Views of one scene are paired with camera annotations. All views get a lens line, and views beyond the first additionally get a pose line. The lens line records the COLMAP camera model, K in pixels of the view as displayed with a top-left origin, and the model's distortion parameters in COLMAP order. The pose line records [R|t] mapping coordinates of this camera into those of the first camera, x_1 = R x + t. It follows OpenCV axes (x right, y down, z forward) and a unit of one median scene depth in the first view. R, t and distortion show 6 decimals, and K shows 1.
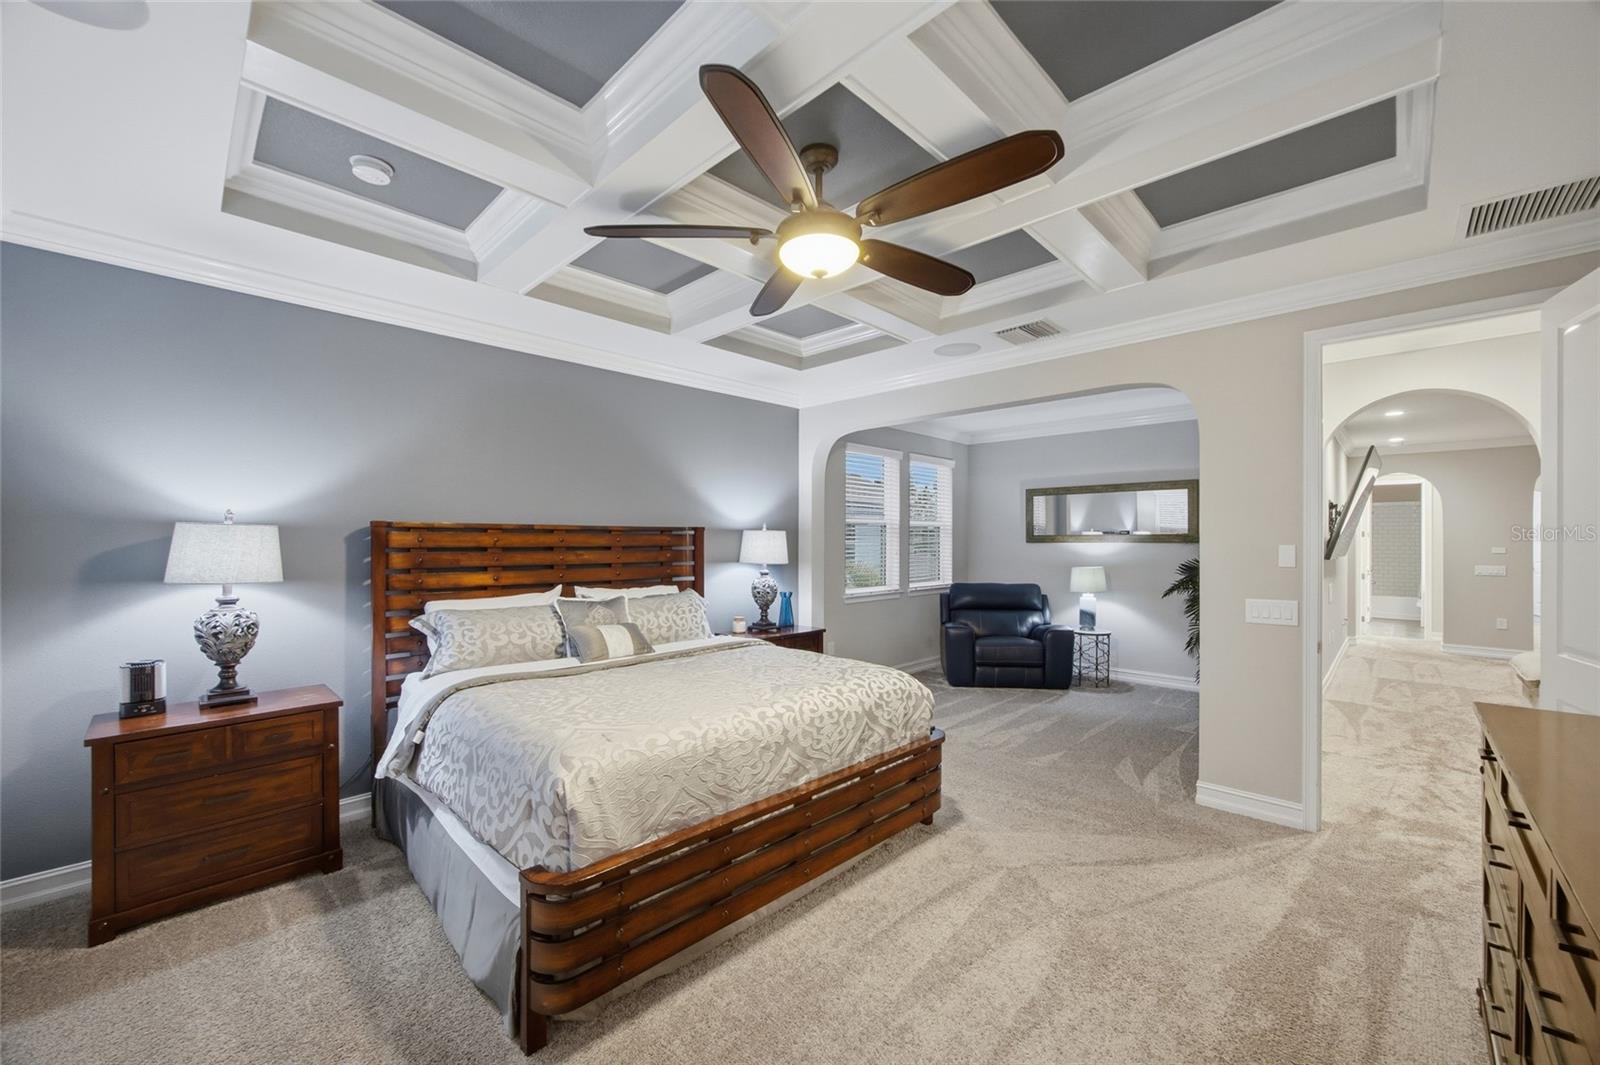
lens RADIAL K [[631.2, 0, 794.9], [0, 631.2, 540.3], [0, 0, 1]] dist [-0.013961, 0.000174]
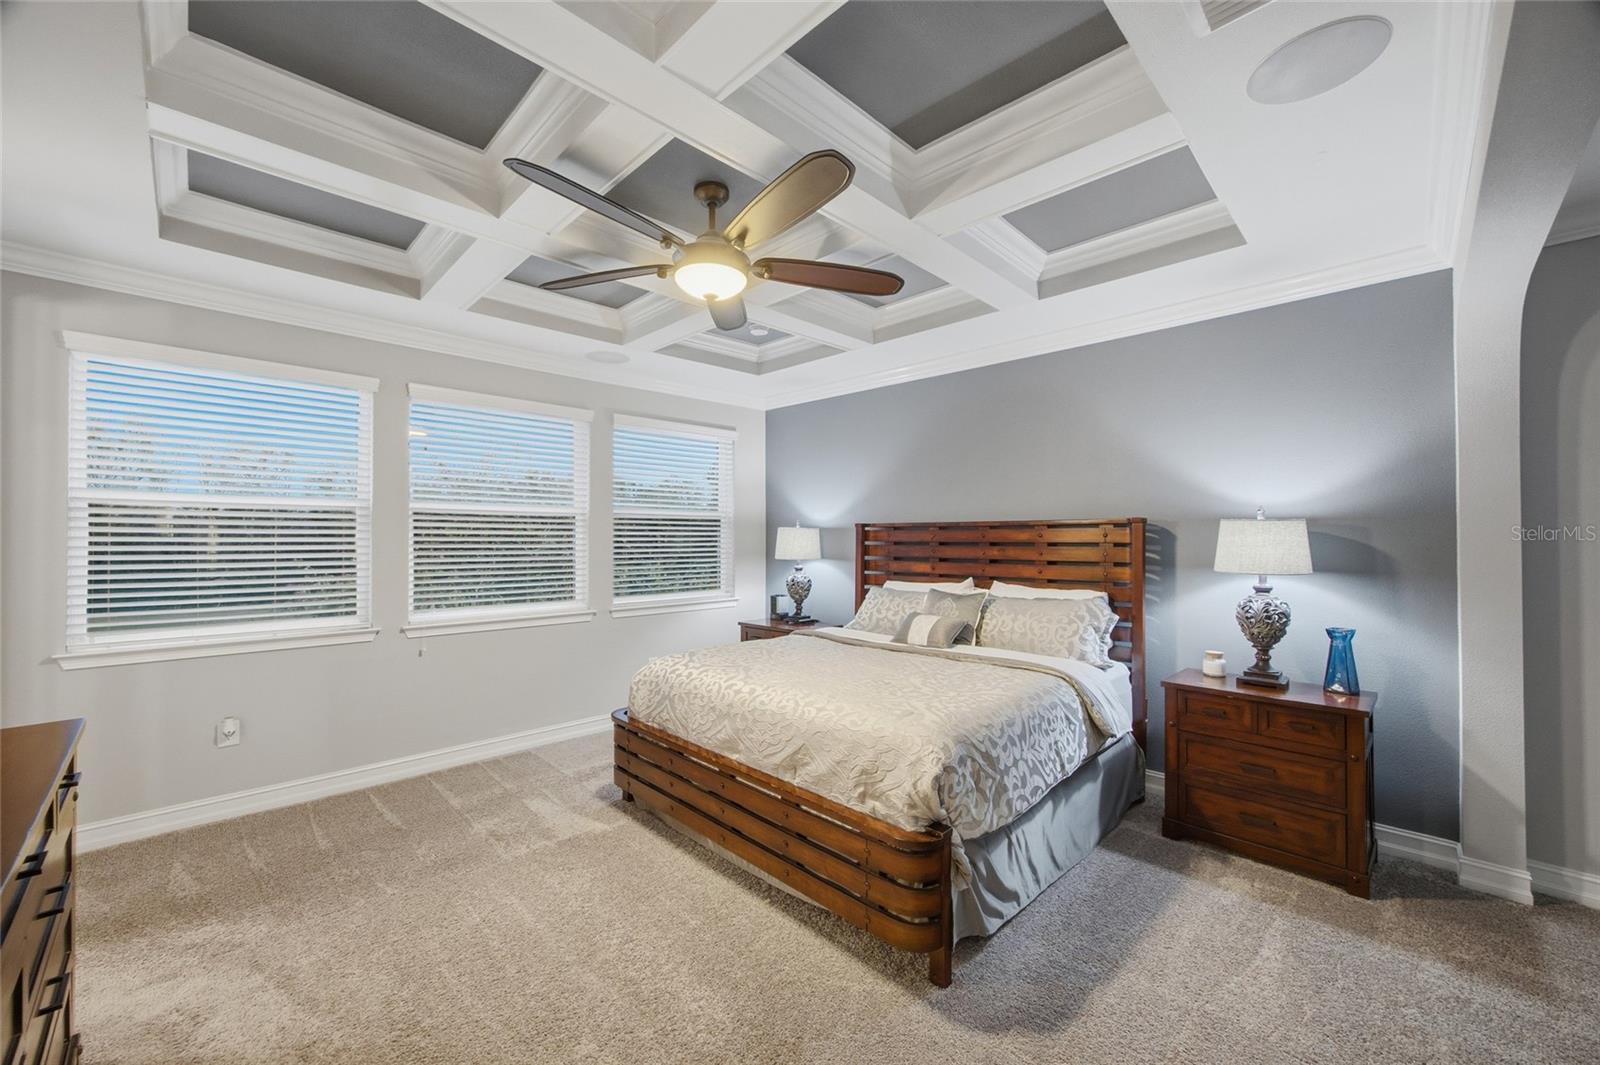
lens RADIAL K [[631.2, 0, 793.8], [0, 631.2, 524.8], [0, 0, 1]] dist [-0.013961, 0.000174]
pose [[-0.018554, -0.020208, -0.999624, 0.682708], [0.007990, 0.999761, -0.020359, 0.000421], [0.999796, -0.008365, -0.018388, 0.690684]]
